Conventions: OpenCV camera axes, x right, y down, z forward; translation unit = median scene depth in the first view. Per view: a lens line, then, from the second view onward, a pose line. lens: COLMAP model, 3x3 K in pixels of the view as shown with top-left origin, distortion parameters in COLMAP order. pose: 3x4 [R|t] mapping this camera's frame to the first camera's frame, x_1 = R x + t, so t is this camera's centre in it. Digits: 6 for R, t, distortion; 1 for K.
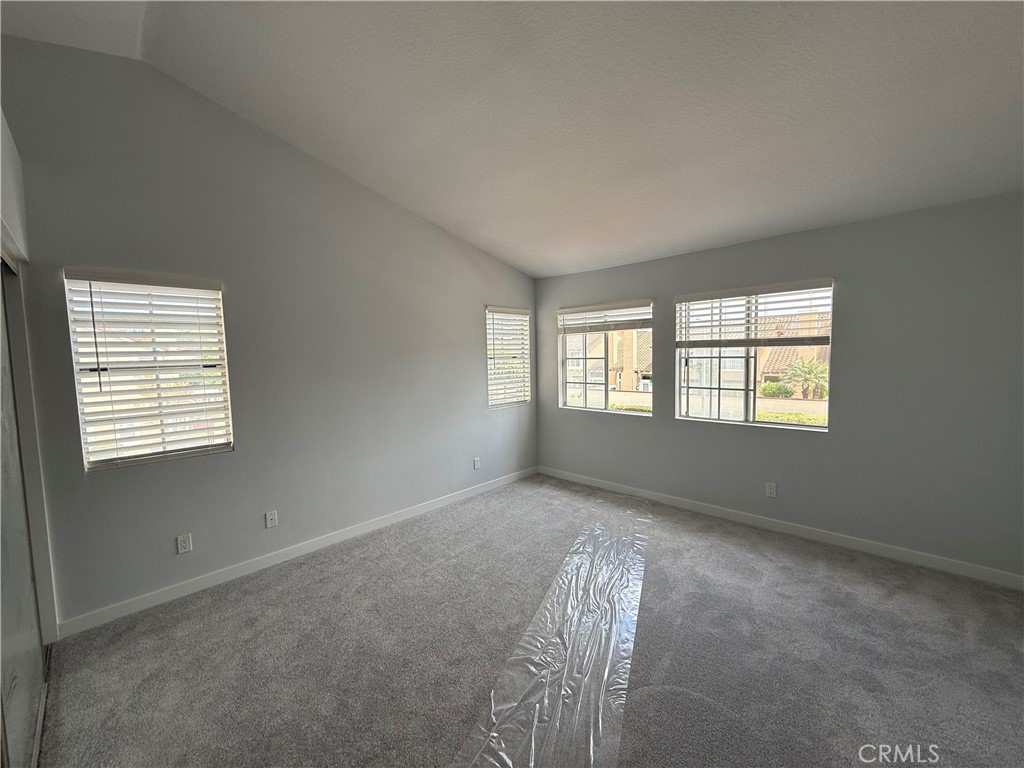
lens RADIAL K [[408.6, 0, 509.3], [0, 408.6, 381.9], [0, 0, 1]] dist [0.000880, -0.000166]
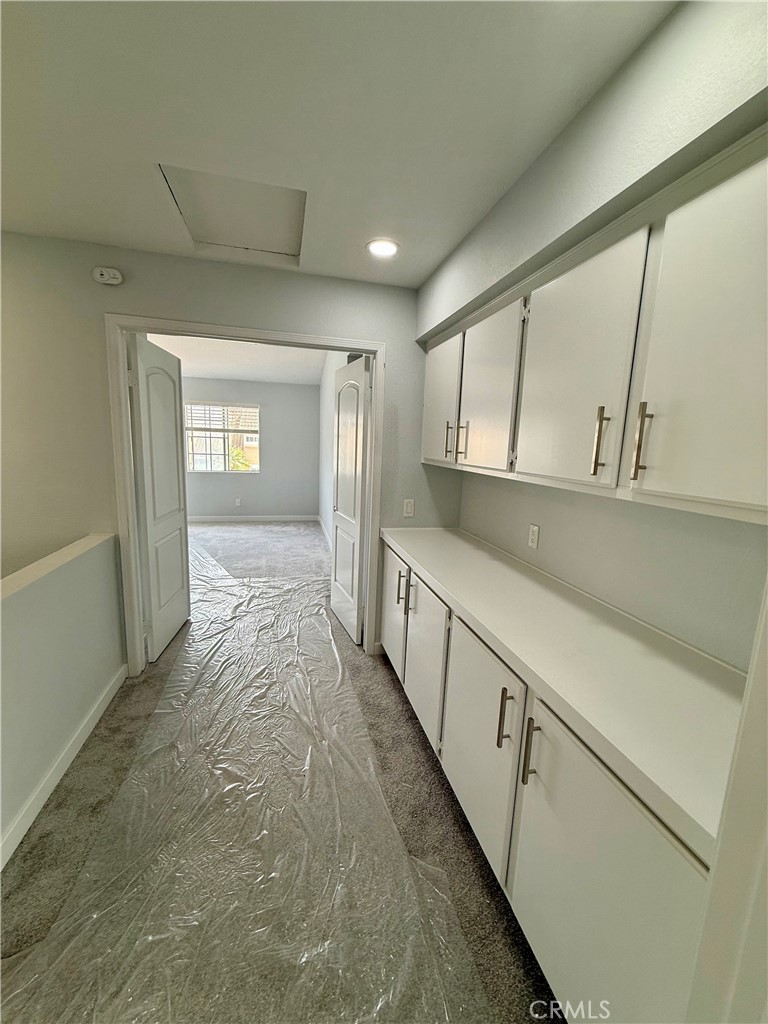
lens RADIAL K [[408.6, 0, 383.7], [0, 408.6, 507.4], [0, 0, 1]] dist [0.000880, -0.000166]
pose [[0.534441, -0.089959, 0.840405, -0.712011], [0.007861, 0.994806, 0.101487, 0.080861], [-0.845169, -0.047632, 0.532372, -0.734005]]
